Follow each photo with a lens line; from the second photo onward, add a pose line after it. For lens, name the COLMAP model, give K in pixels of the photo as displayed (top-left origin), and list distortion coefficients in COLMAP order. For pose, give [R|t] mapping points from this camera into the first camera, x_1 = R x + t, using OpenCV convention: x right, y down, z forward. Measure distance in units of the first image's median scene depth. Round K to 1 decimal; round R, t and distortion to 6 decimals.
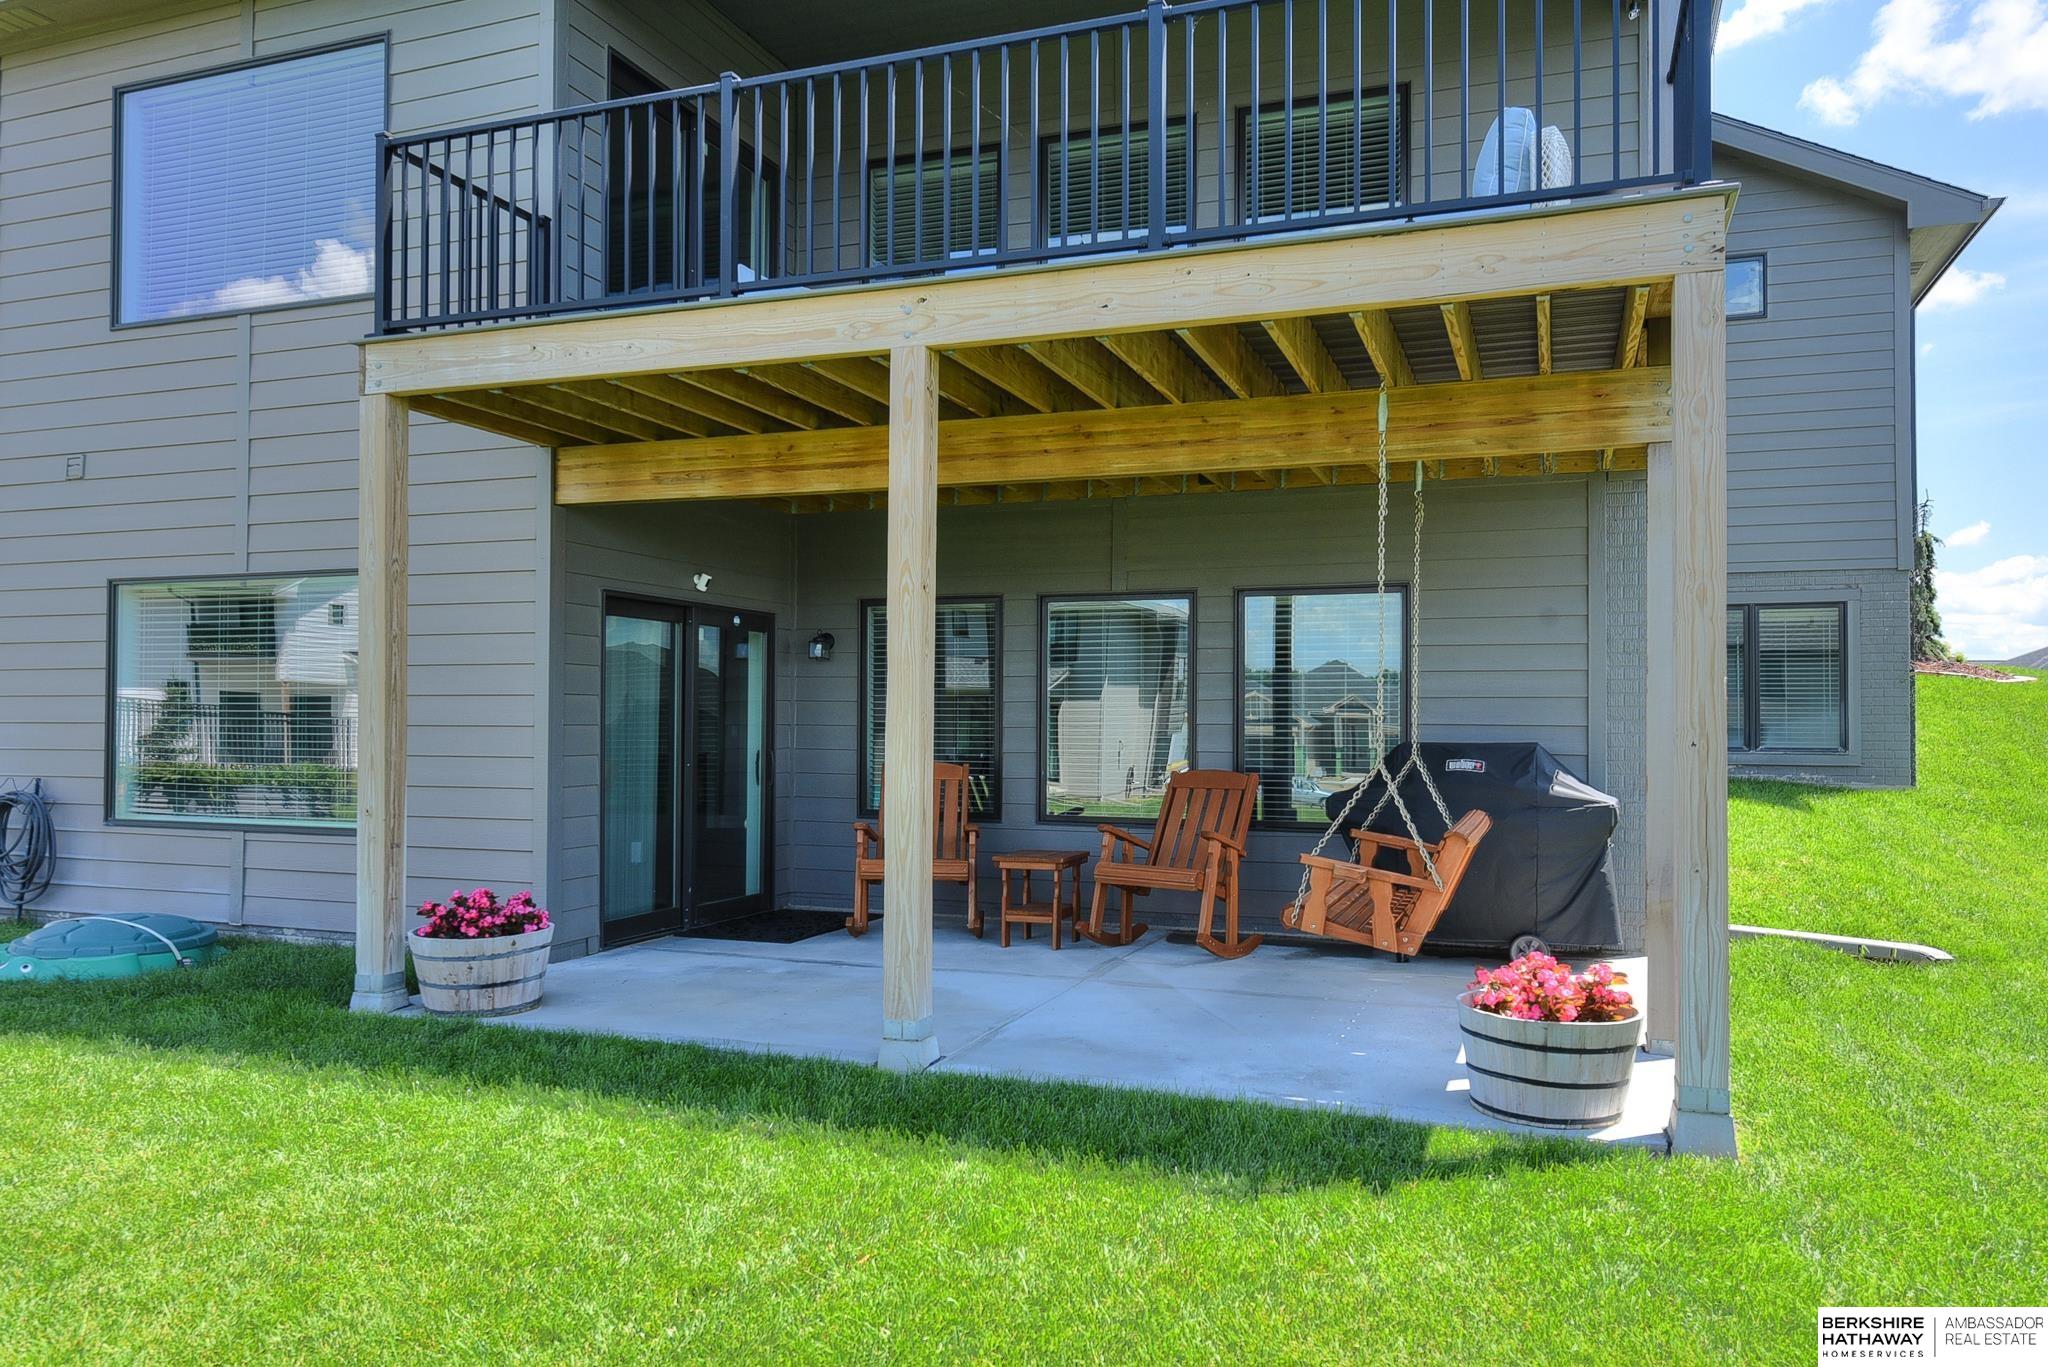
lens RADIAL K [[1188.0, 0, 1026.8], [0, 1188.0, 620.7], [0, 0, 1]] dist [0.015424, 0.000194]
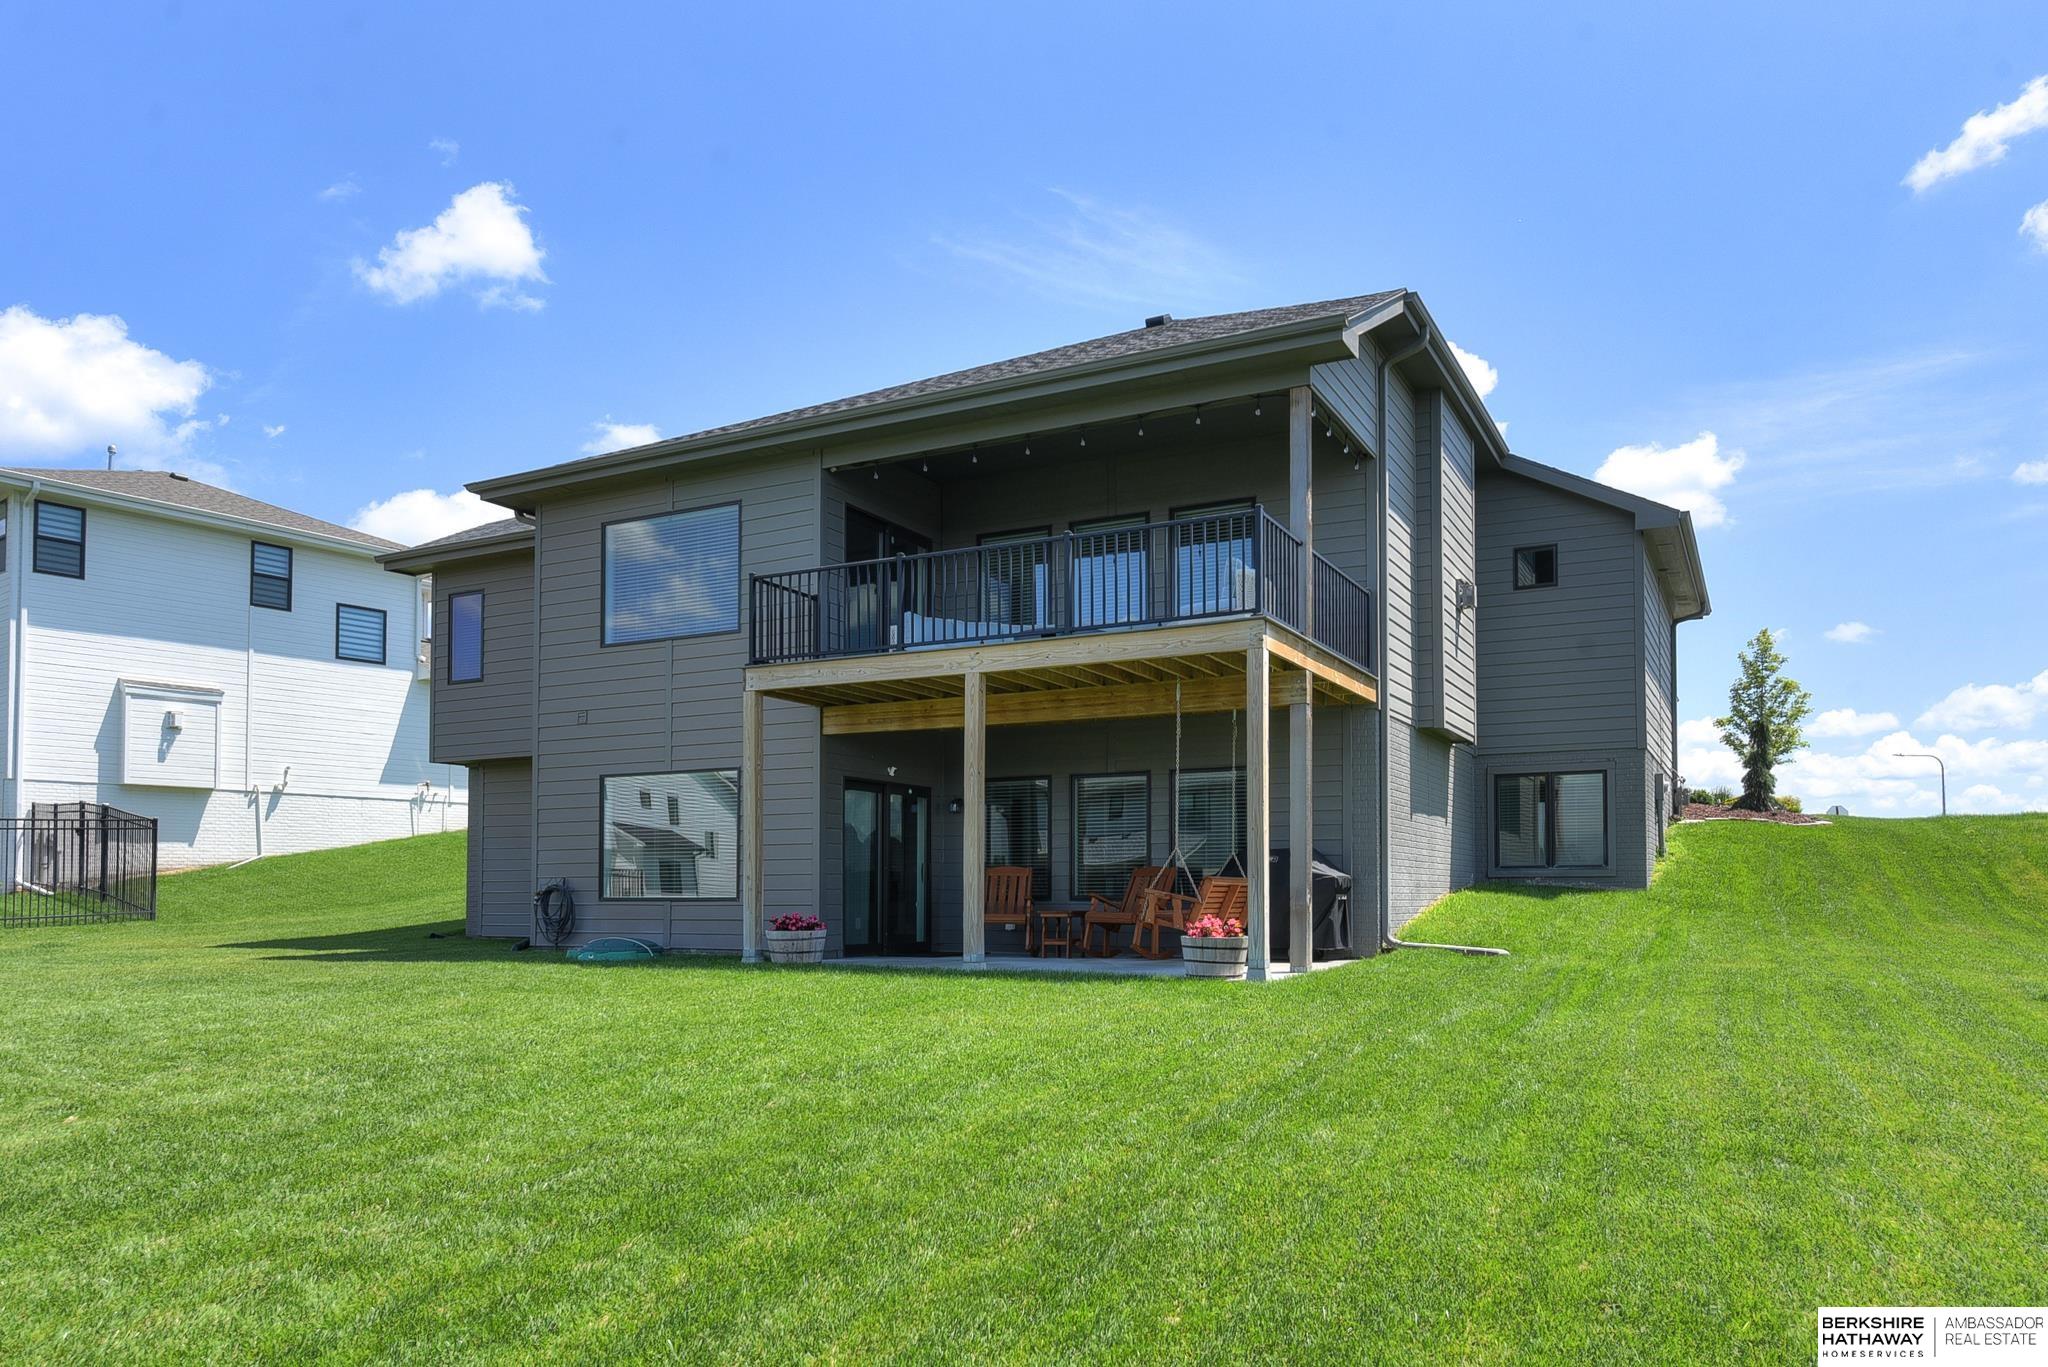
lens RADIAL K [[1409.5, 0, 1024.0], [0, 1409.5, 683.5], [0, 0, 1]] dist [0.005005, 0.000556]
pose [[0.983135, -0.029198, -0.180535, 0.384990], [0.013676, 0.996147, -0.086629, 0.028956], [0.182369, 0.082699, 0.979746, -1.316279]]
